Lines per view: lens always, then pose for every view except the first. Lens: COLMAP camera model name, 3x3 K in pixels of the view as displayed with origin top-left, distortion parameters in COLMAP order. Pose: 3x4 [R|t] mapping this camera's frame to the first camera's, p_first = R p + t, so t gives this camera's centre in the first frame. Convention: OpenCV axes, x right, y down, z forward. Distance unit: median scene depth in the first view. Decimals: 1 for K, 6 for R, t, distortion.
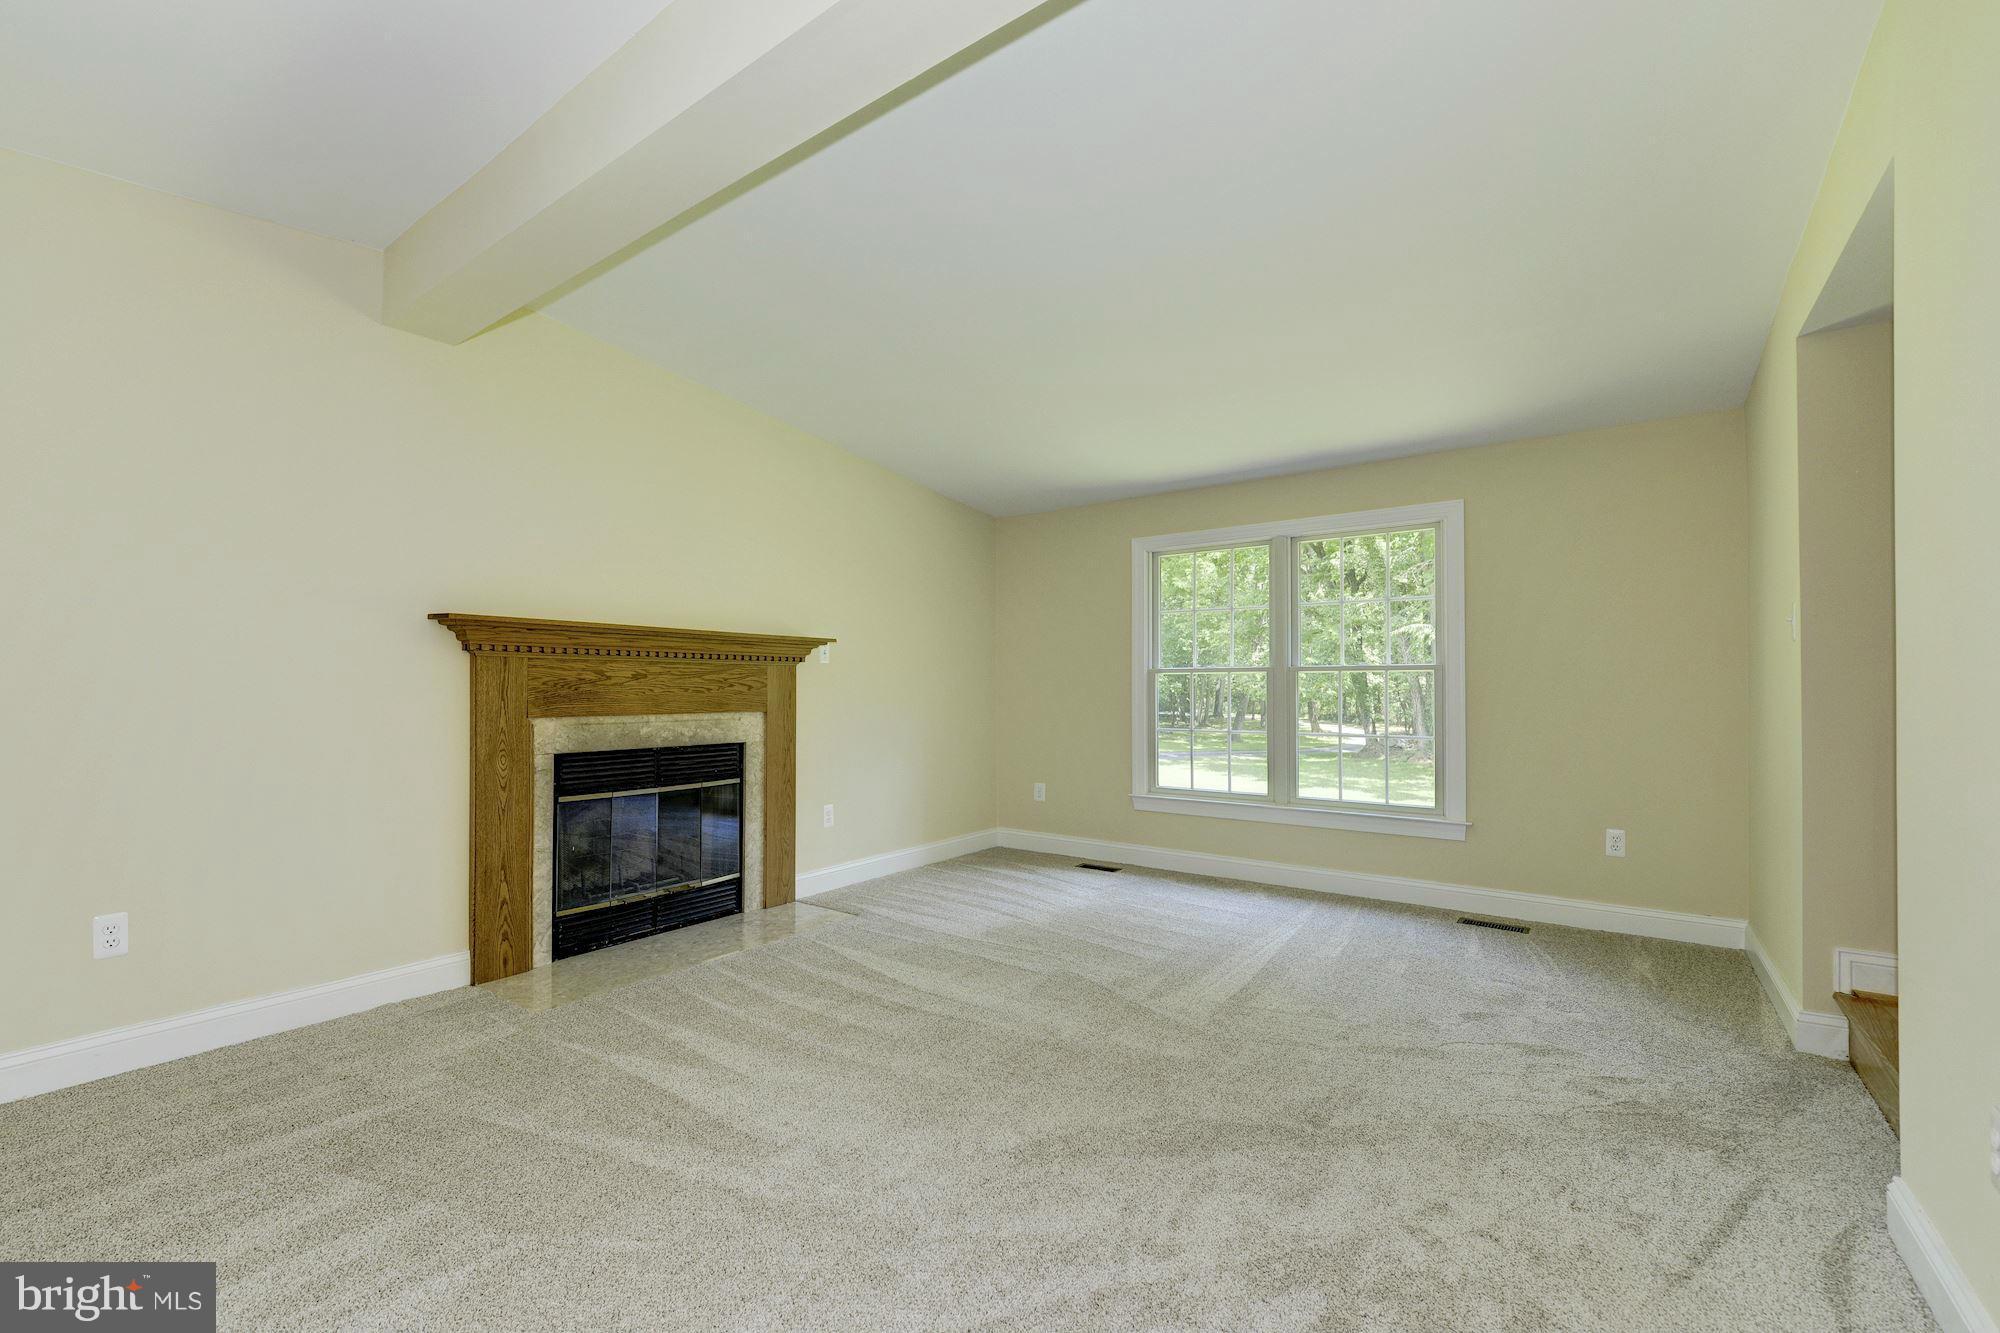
lens RADIAL K [[793.1, 0, 1001.0], [0, 793.1, 677.2], [0, 0, 1]] dist [0.003718, -0.001076]
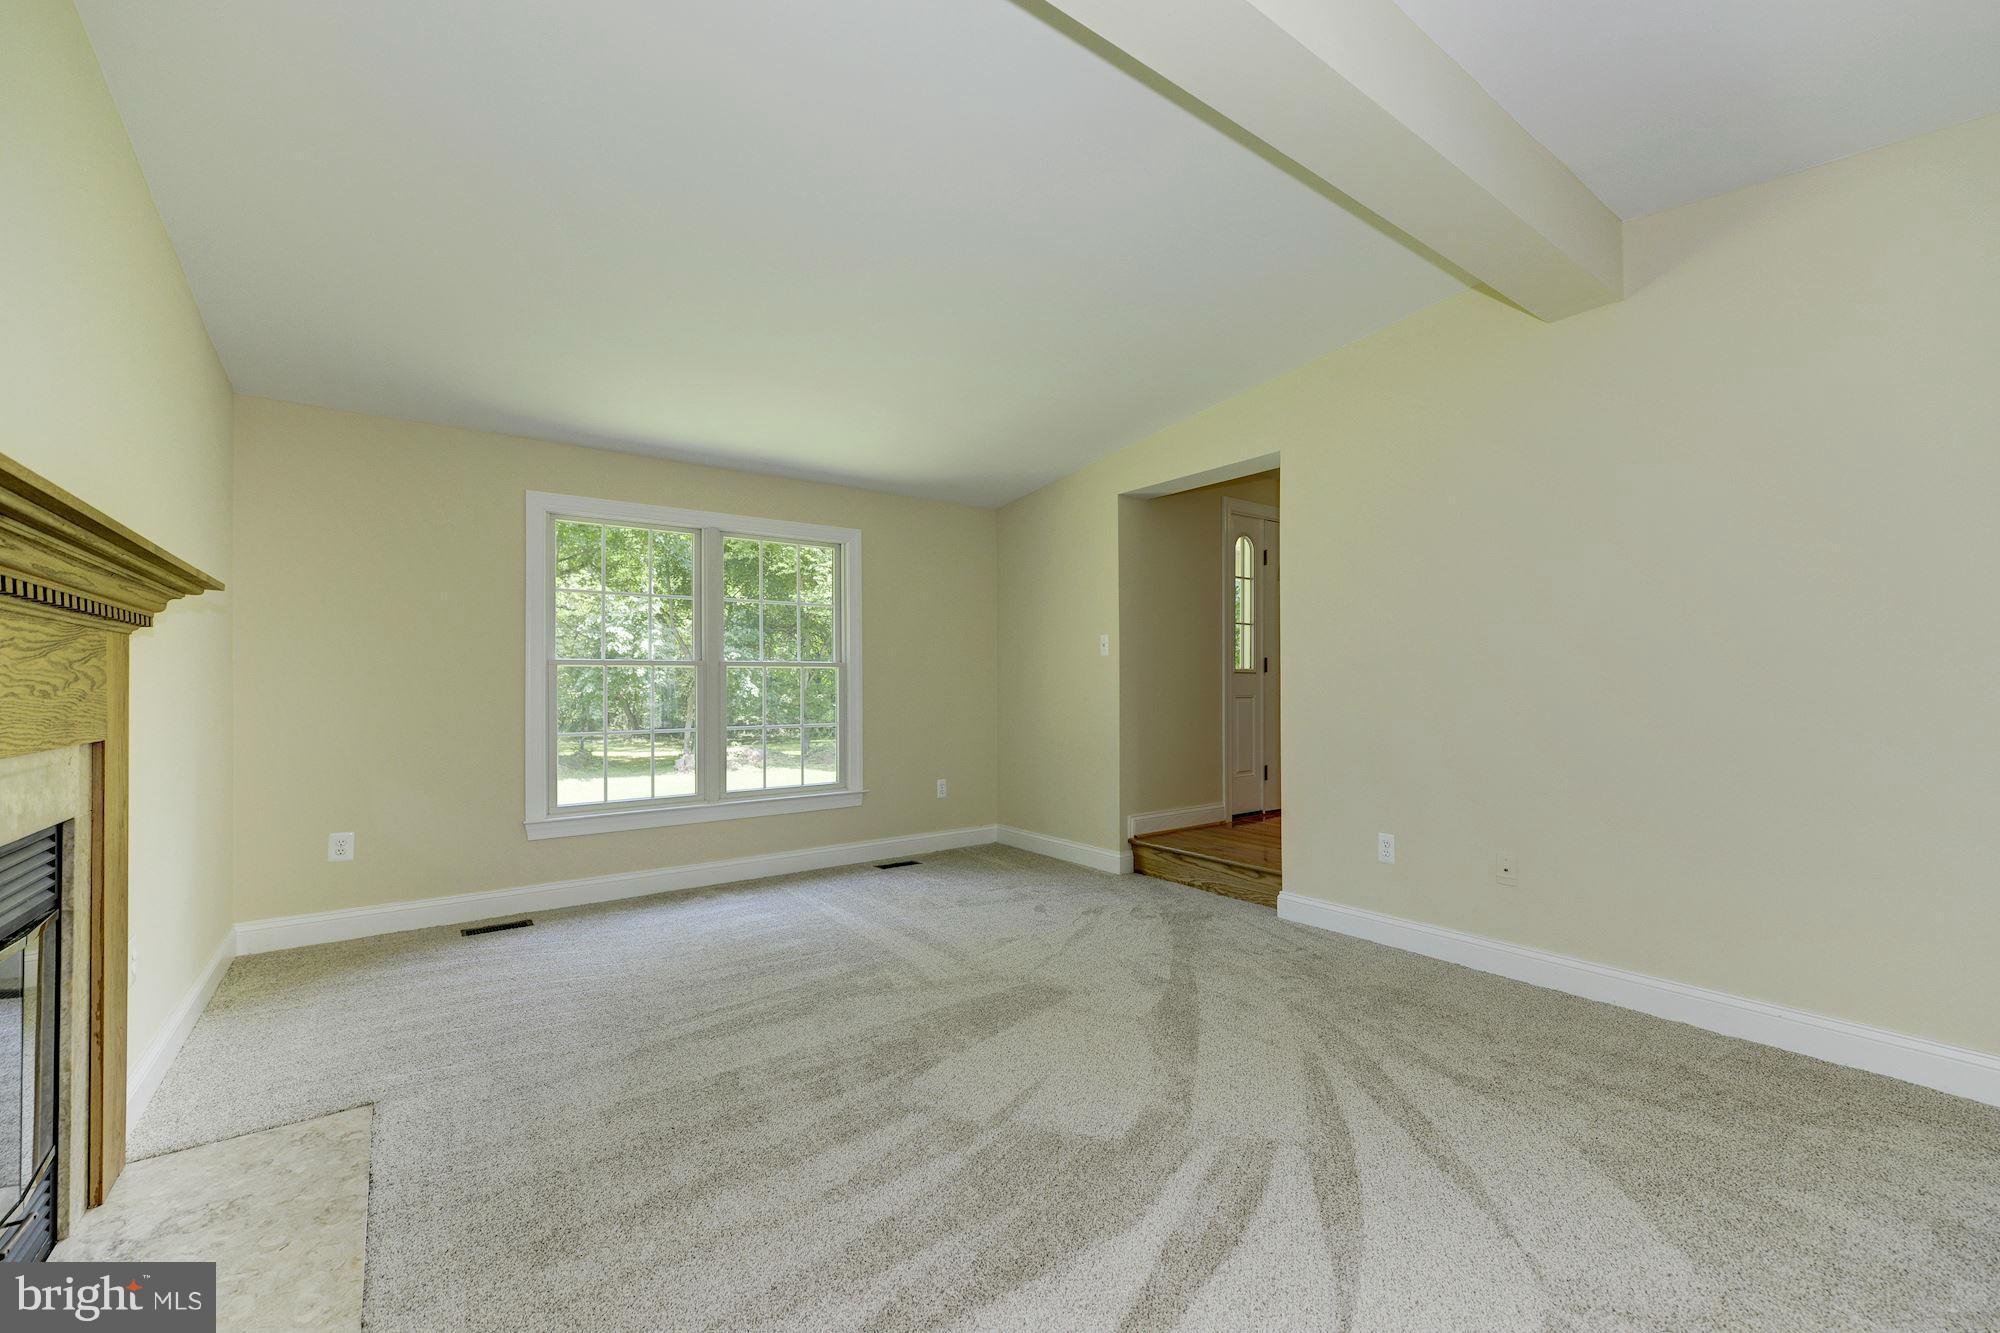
lens RADIAL K [[801.4, 0, 1000.0], [0, 801.4, 666.5], [0, 0, 1]] dist [0.044201, -0.000209]
pose [[0.341238, 0.016886, 0.939825, -0.524480], [-0.009647, 0.999849, -0.014462, 0.005395], [-0.939928, -0.004131, 0.341349, 0.369314]]
